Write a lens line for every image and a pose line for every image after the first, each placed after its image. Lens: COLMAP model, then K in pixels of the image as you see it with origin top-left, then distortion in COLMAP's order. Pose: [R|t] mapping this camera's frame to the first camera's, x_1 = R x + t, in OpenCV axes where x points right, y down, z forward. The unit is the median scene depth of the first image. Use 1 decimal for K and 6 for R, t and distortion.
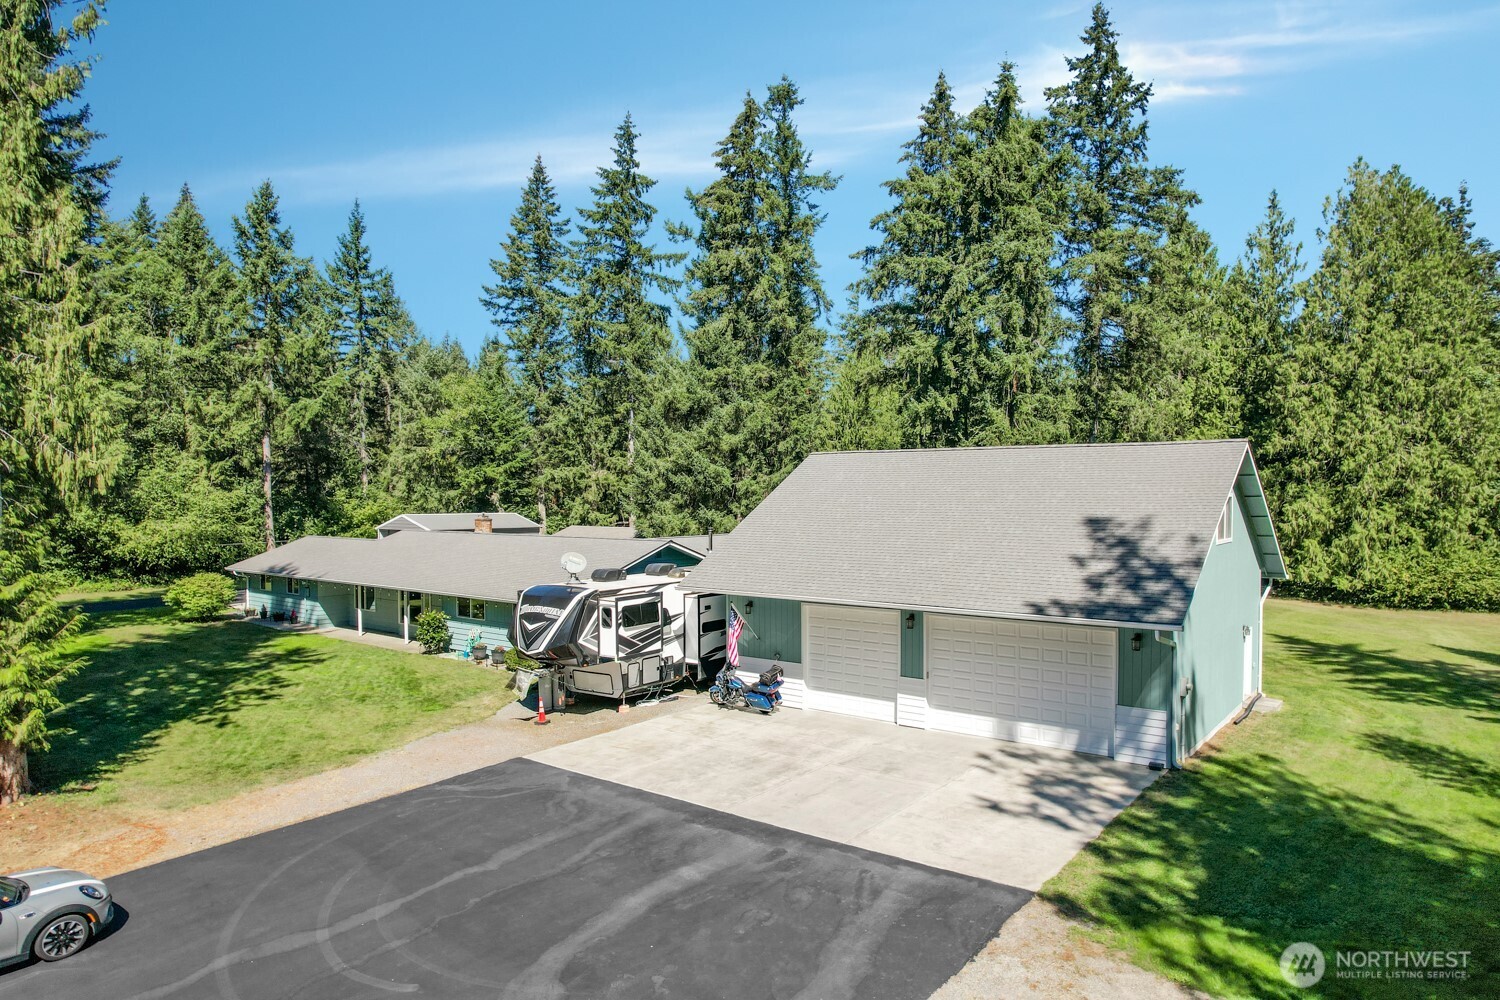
lens RADIAL K [[967.7, 0, 750.2], [0, 967.7, 496.4], [0, 0, 1]] dist [-0.046801, 0.006901]
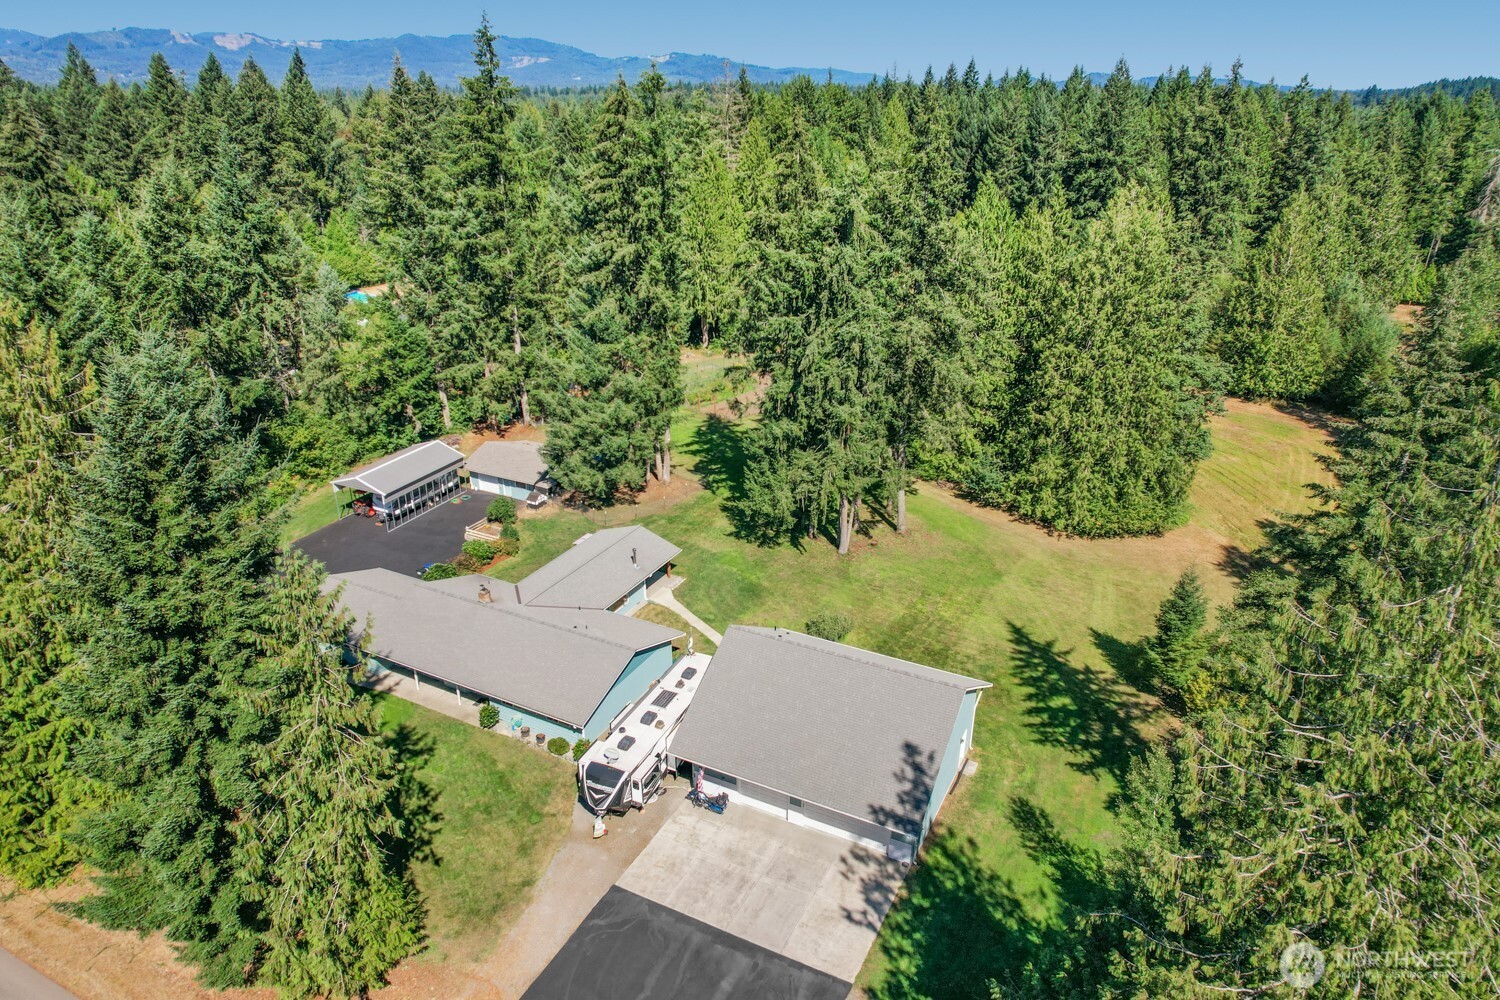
lens RADIAL K [[967.7, 0, 752.0], [0, 967.7, 504.0], [0, 0, 1]] dist [-0.046801, 0.006901]
pose [[0.982856, -0.072717, 0.169427, -0.098570], [0.000526, 0.920040, 0.391823, -0.535546], [-0.184372, -0.385017, 0.904306, -0.252633]]
